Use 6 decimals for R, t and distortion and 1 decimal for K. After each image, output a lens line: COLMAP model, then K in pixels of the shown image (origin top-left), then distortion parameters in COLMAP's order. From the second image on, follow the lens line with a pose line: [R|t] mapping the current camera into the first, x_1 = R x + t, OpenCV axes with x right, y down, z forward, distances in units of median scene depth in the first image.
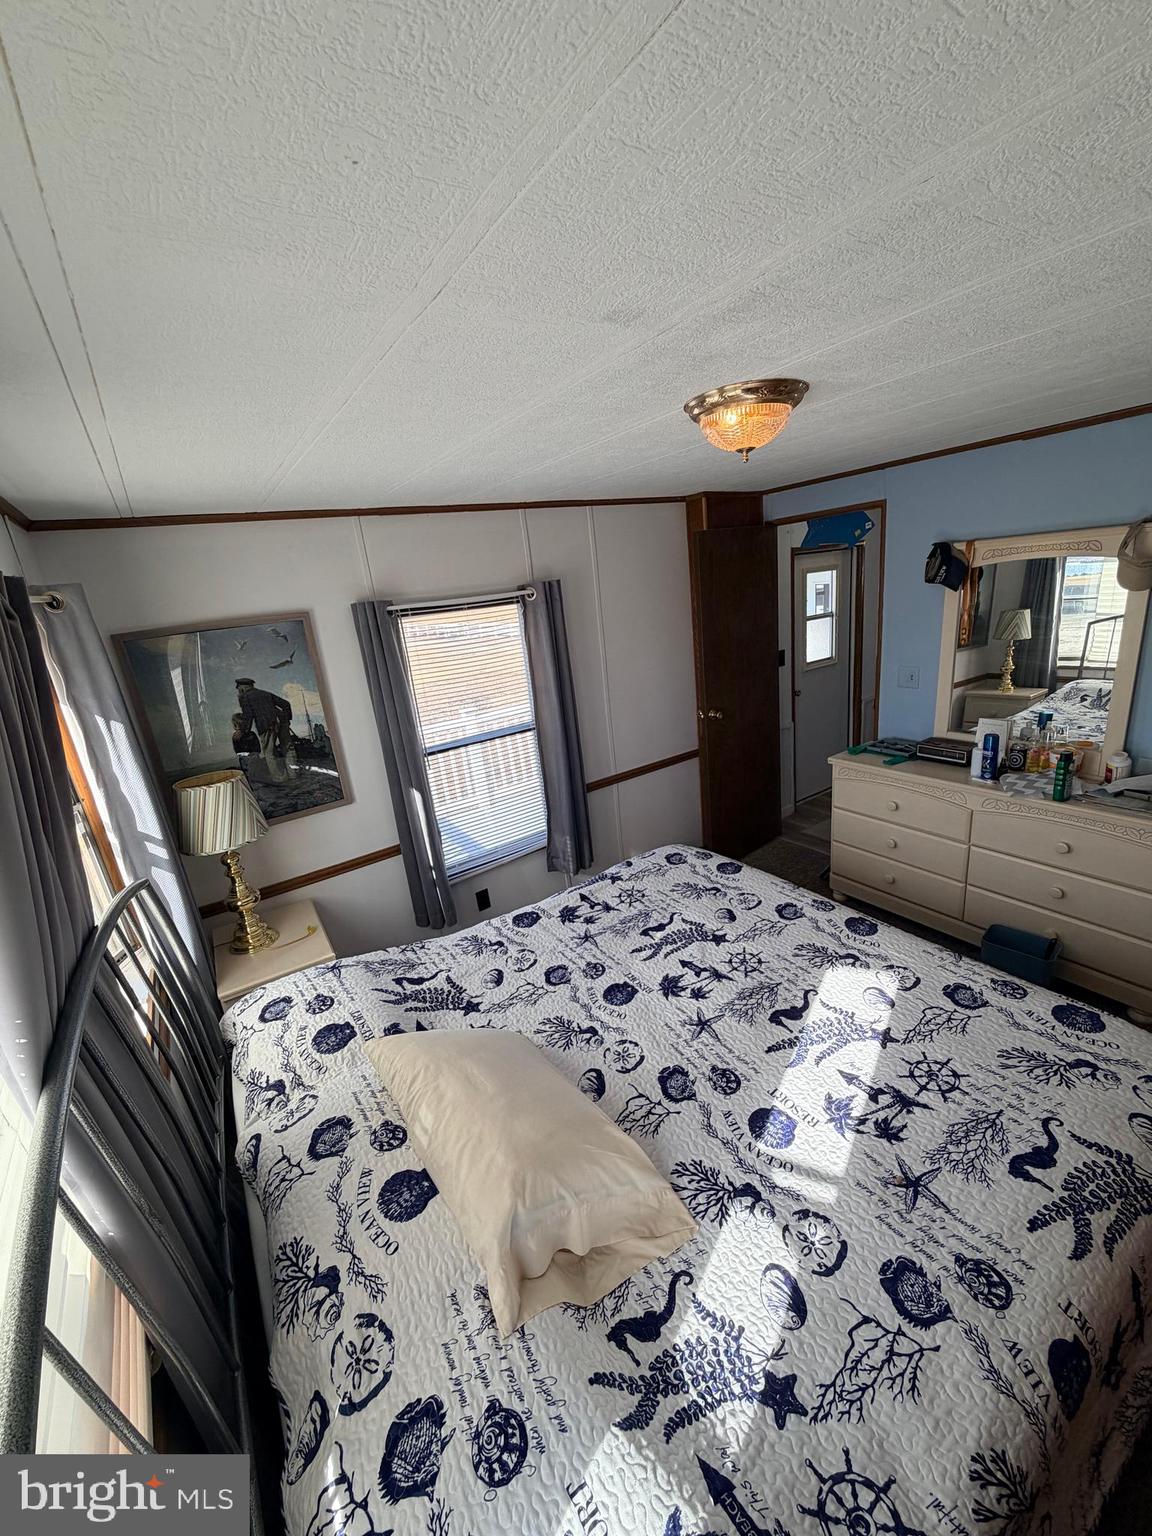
lens RADIAL K [[610.8, 0, 576.0], [0, 610.8, 765.9], [0, 0, 1]] dist [-0.000403, 0.000322]
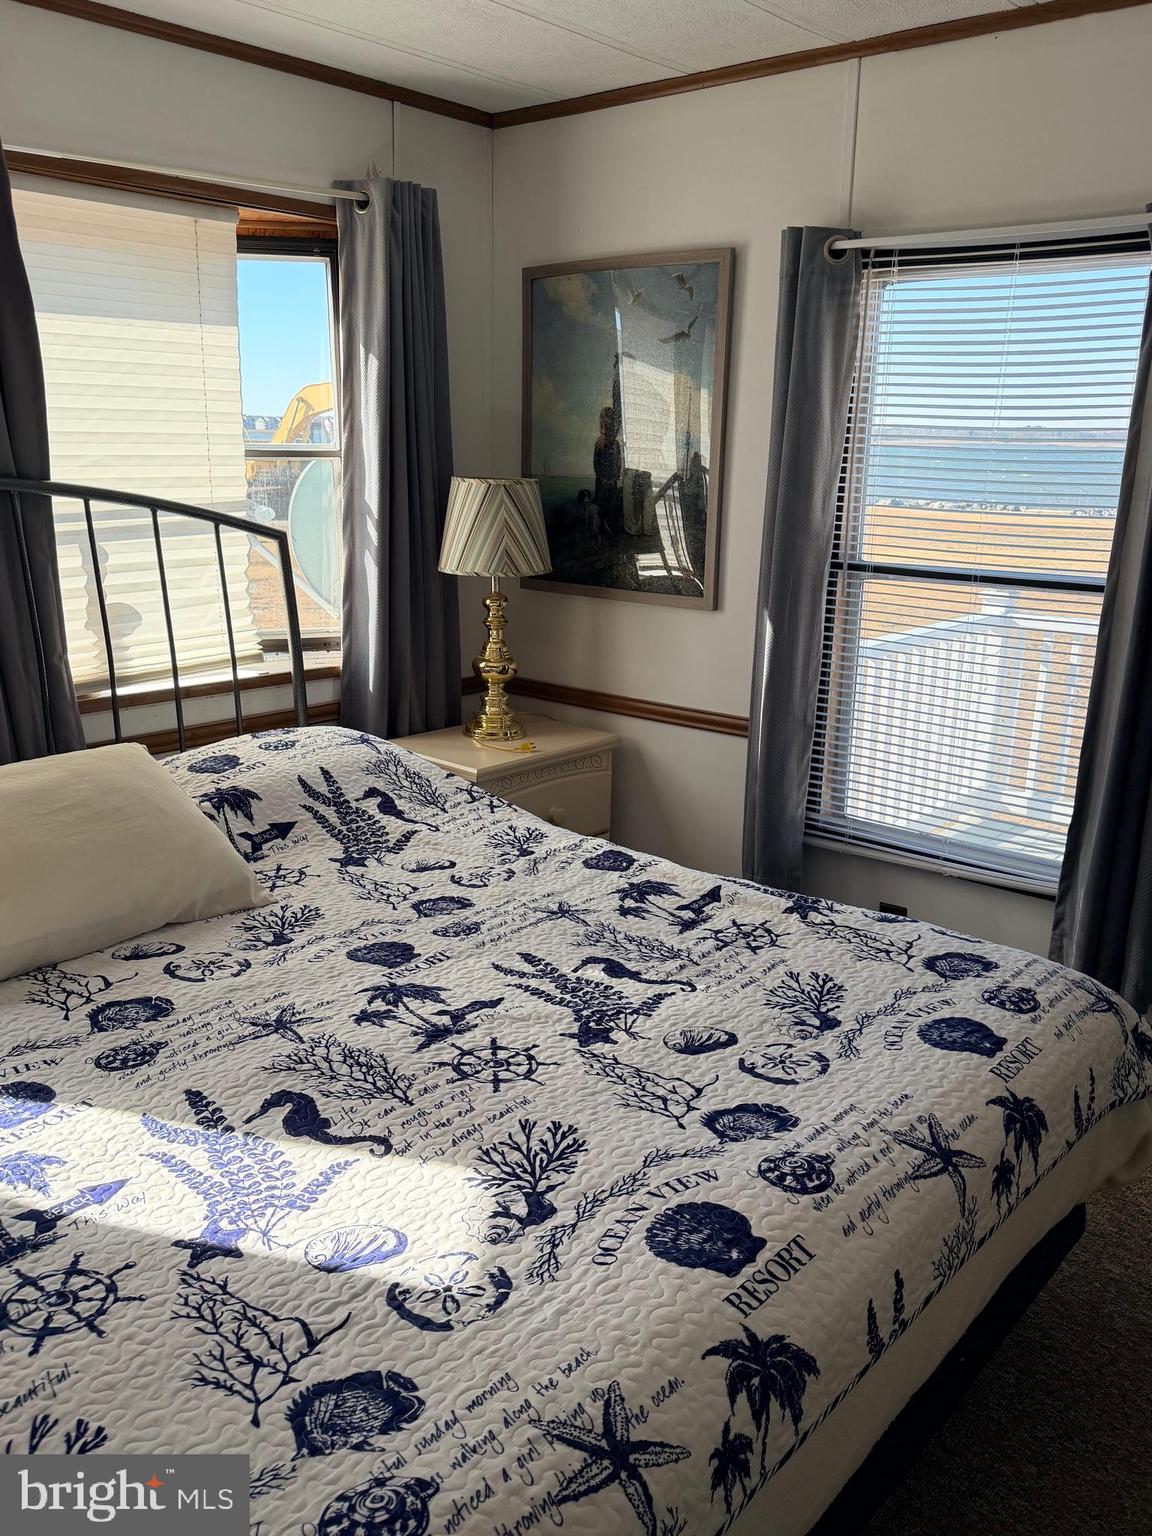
lens RADIAL K [[1254.0, 0, 581.0], [0, 1254.0, 770.5], [0, 0, 1]] dist [0.079536, -0.110764]
pose [[0.279428, 0.354630, -0.892276, 1.000850], [-0.324707, 0.909443, 0.259767, -0.094876], [0.903596, 0.217142, 0.369275, 0.723150]]
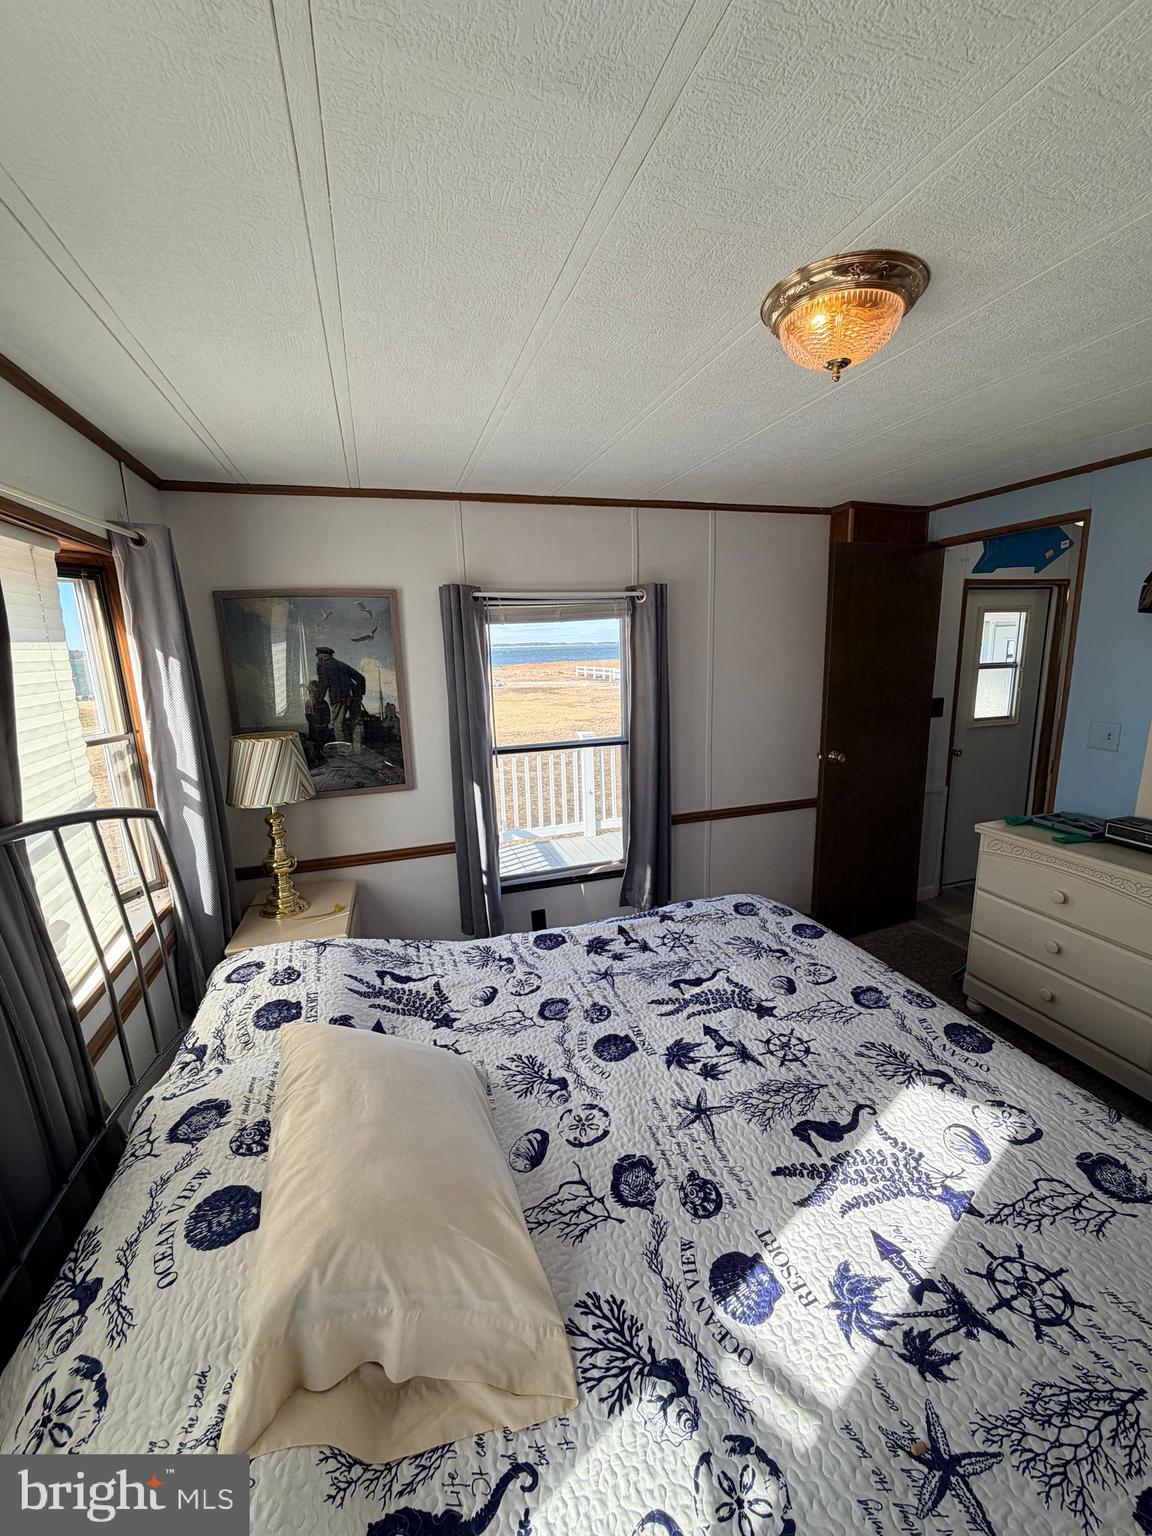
lens RADIAL K [[610.8, 0, 576.6], [0, 610.8, 766.4], [0, 0, 1]] dist [-0.000403, 0.000322]
pose [[0.959690, 0.131207, -0.248556, 0.174022], [-0.150690, 0.986699, -0.060968, 0.064900], [0.237251, 0.095966, 0.966697, 0.176588]]
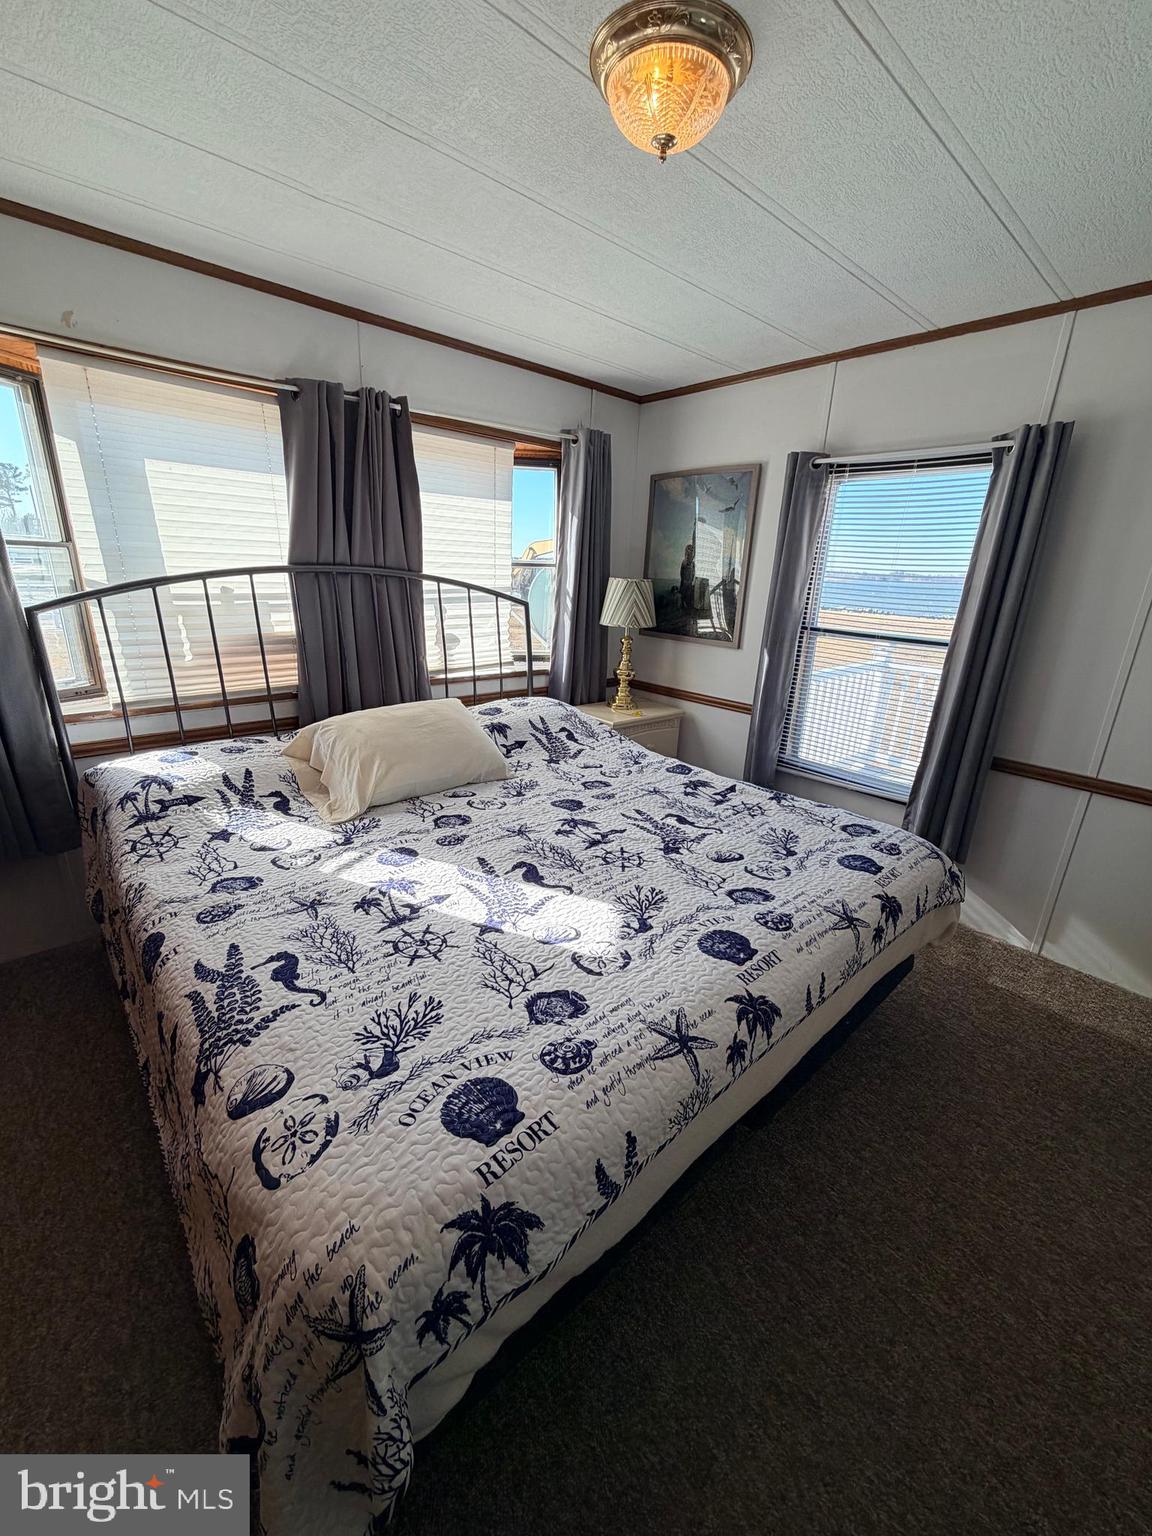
lens RADIAL K [[610.8, 0, 578.9], [0, 610.8, 764.6], [0, 0, 1]] dist [-0.000403, 0.000322]
pose [[0.147893, 0.412848, -0.898713, 0.992190], [-0.342679, 0.873805, 0.345014, -0.058333], [0.927738, 0.256945, 0.270705, 0.709350]]
